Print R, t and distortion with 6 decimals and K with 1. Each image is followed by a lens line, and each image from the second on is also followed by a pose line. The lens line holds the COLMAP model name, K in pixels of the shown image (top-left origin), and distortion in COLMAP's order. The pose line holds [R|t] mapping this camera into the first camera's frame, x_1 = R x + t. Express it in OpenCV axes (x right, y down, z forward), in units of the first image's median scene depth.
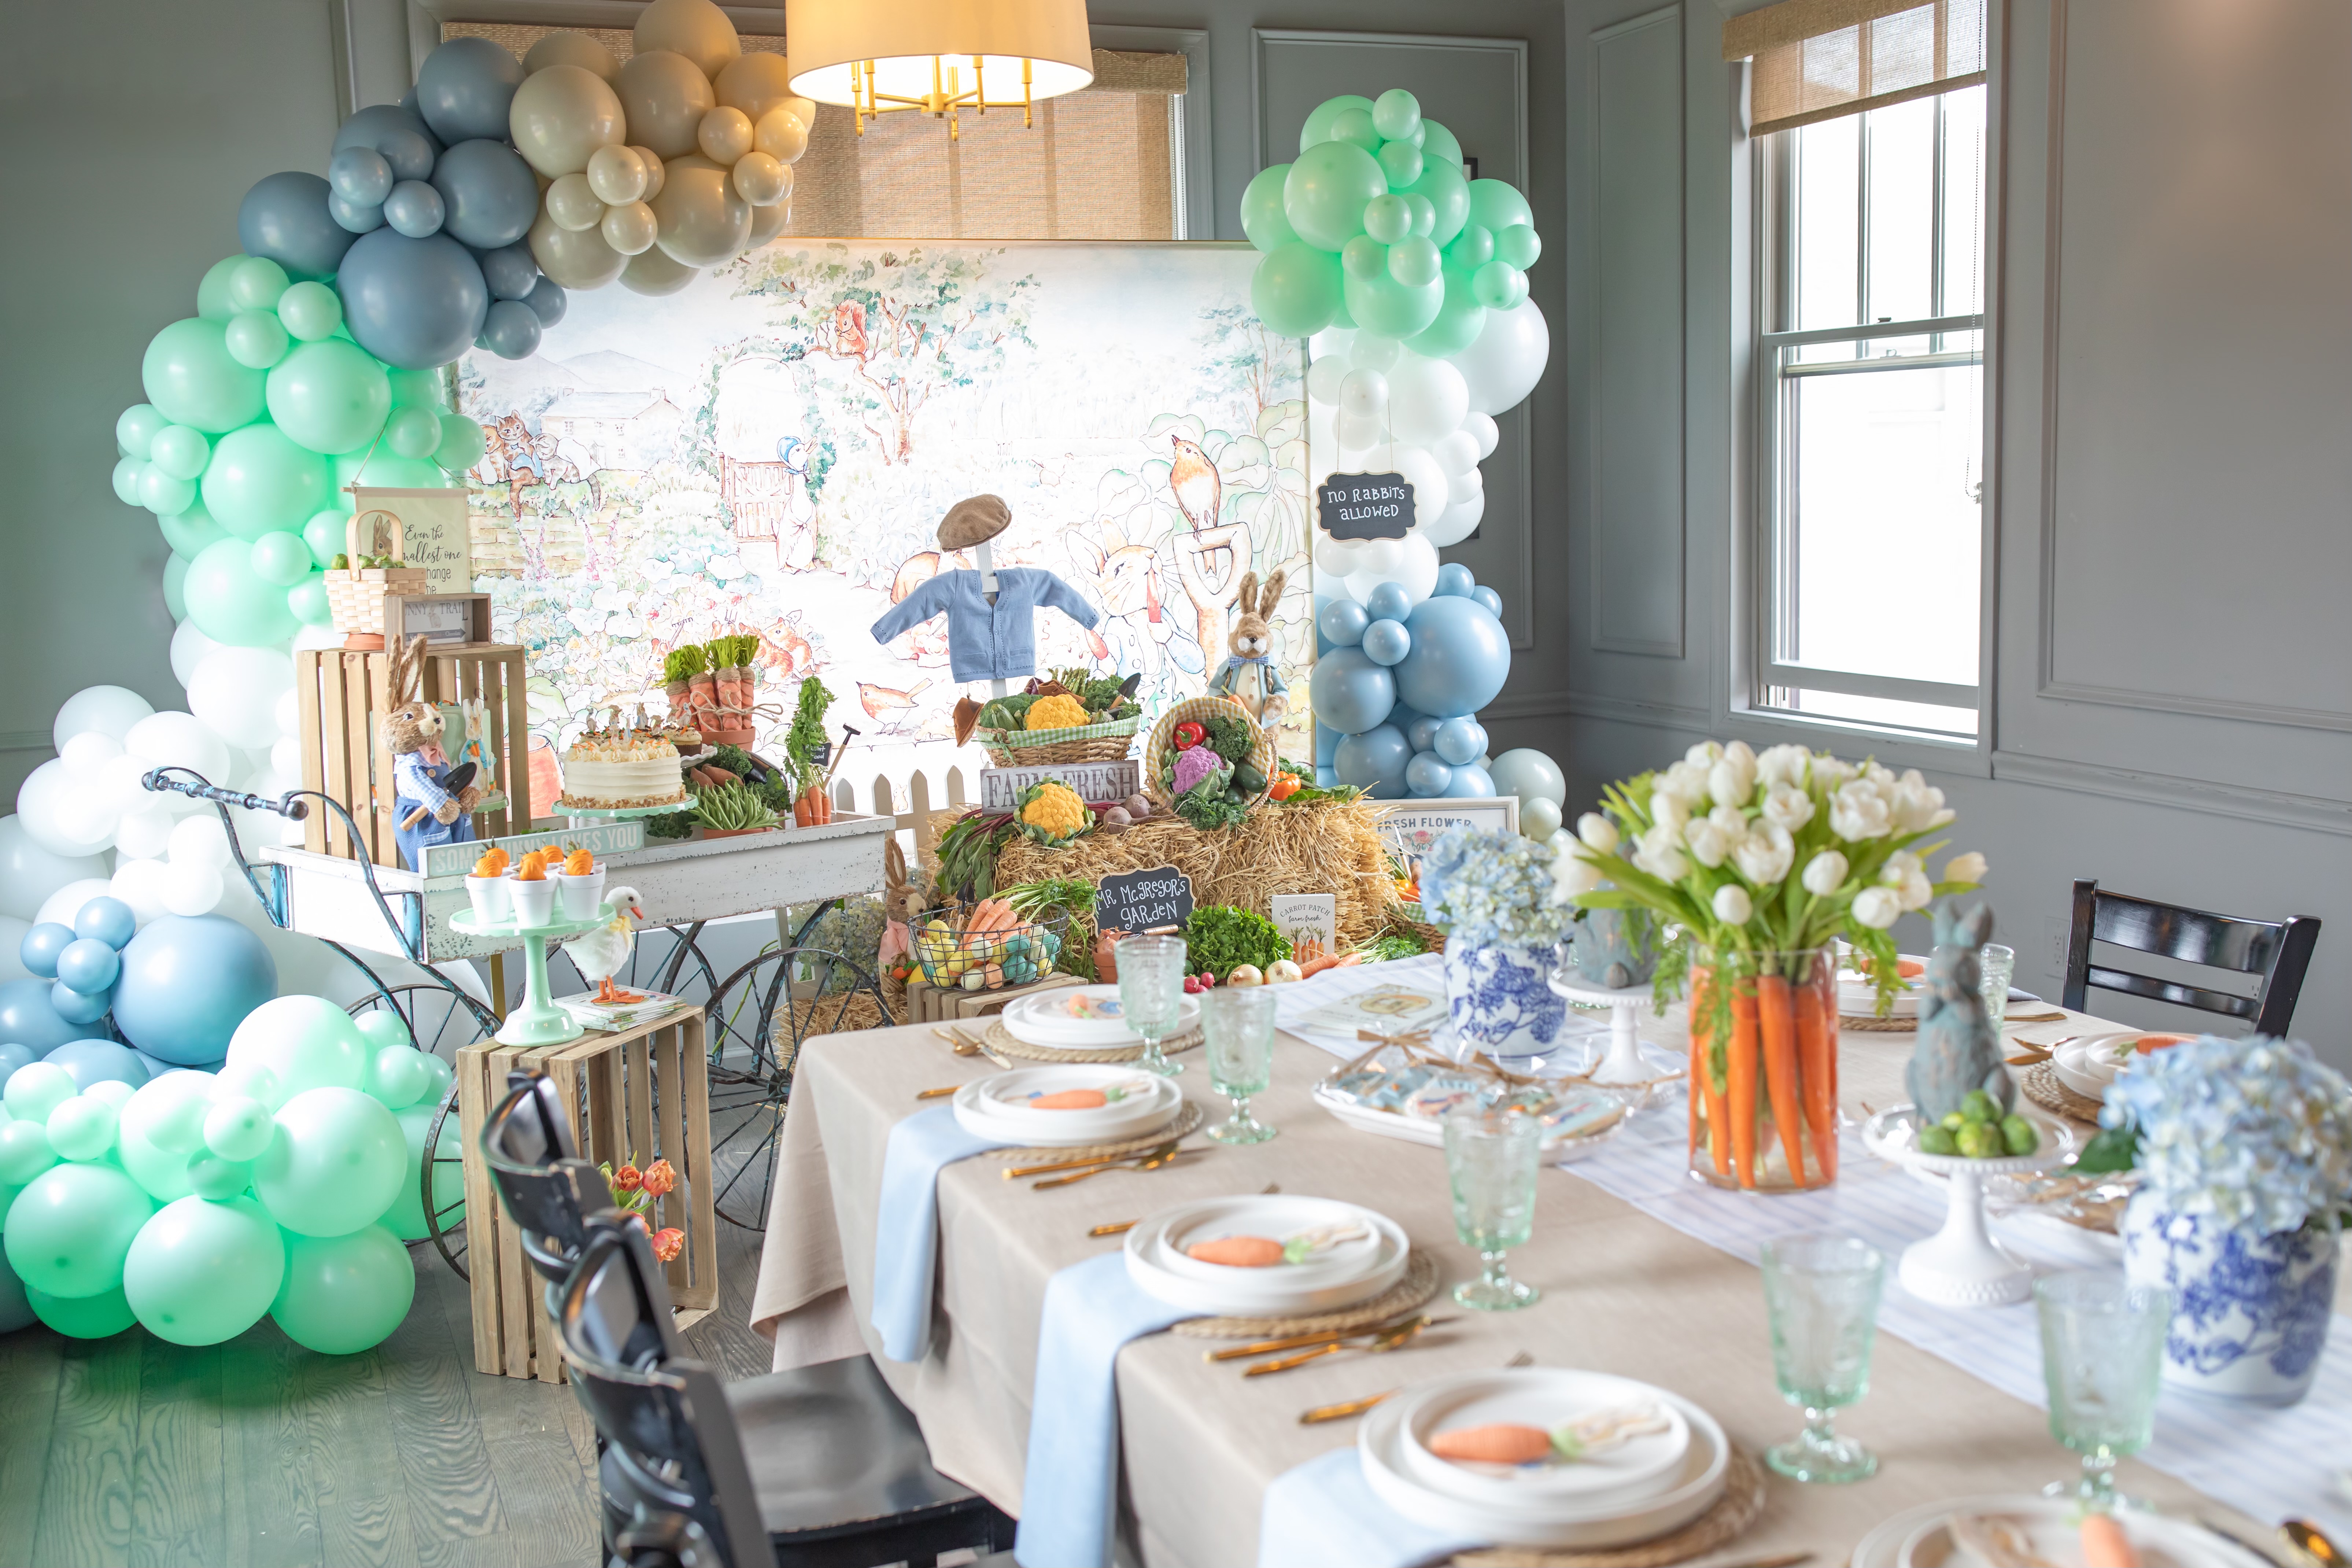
lens RADIAL K [[2313.2, 0, 1162.0], [0, 2313.2, 811.9], [0, 0, 1]] dist [0.010860, 0.023057]
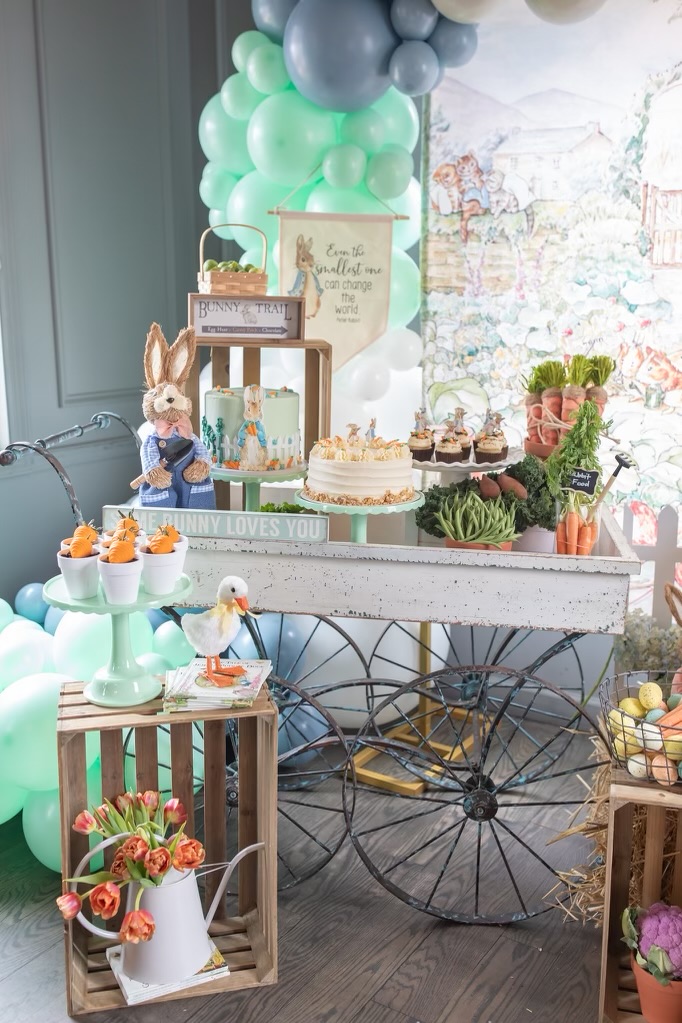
lens RADIAL K [[1033.8, 0, 349.6], [0, 1033.8, 514.7], [0, 0, 1]] dist [0.014203, -0.011927]
pose [[0.576519, 0.196417, -0.793124, 0.134621], [-0.134012, 0.980263, 0.145348, -0.057653], [0.806019, 0.022493, 0.591462, 0.620401]]
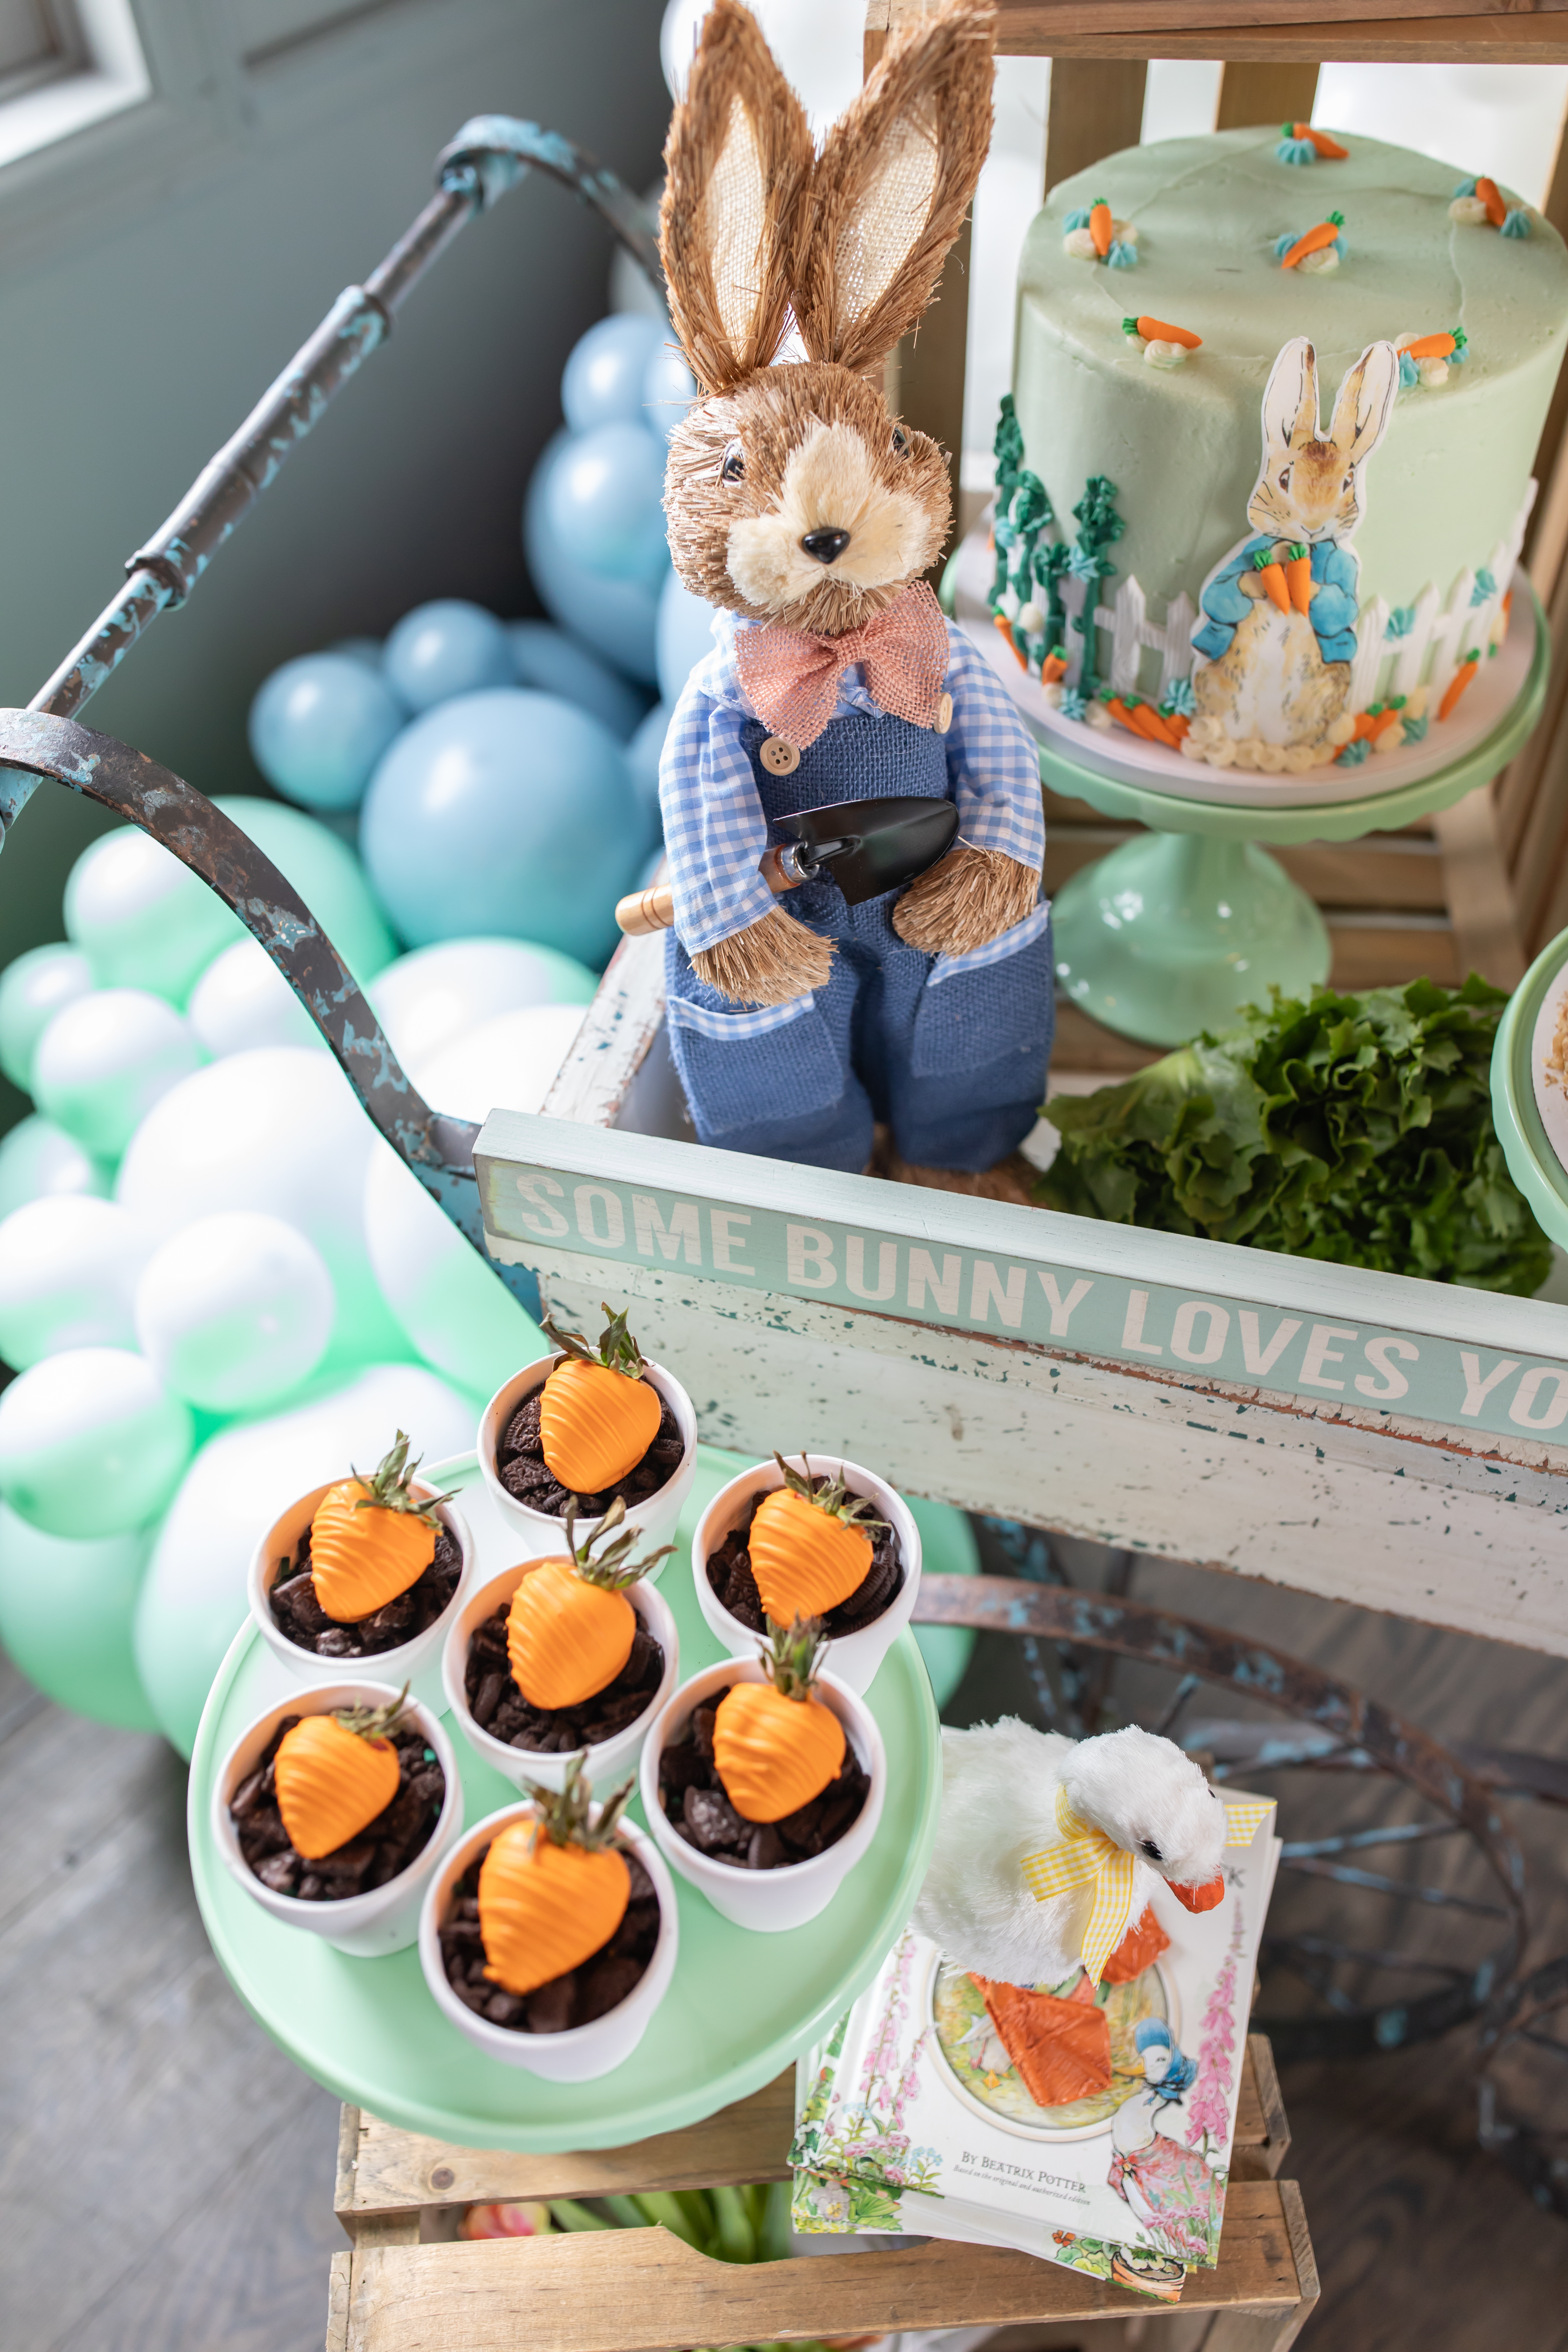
lens RADIAL K [[2313.1, 0, 819.7], [0, 2313.1, 1176.4], [0, 0, 1]] dist [0.010860, 0.023057]
pose [[0.439858, 0.693781, -0.570256, -0.136294], [-0.113418, 0.672812, 0.731068, -0.115959], [0.890877, -0.256889, 0.374629, 0.742150]]
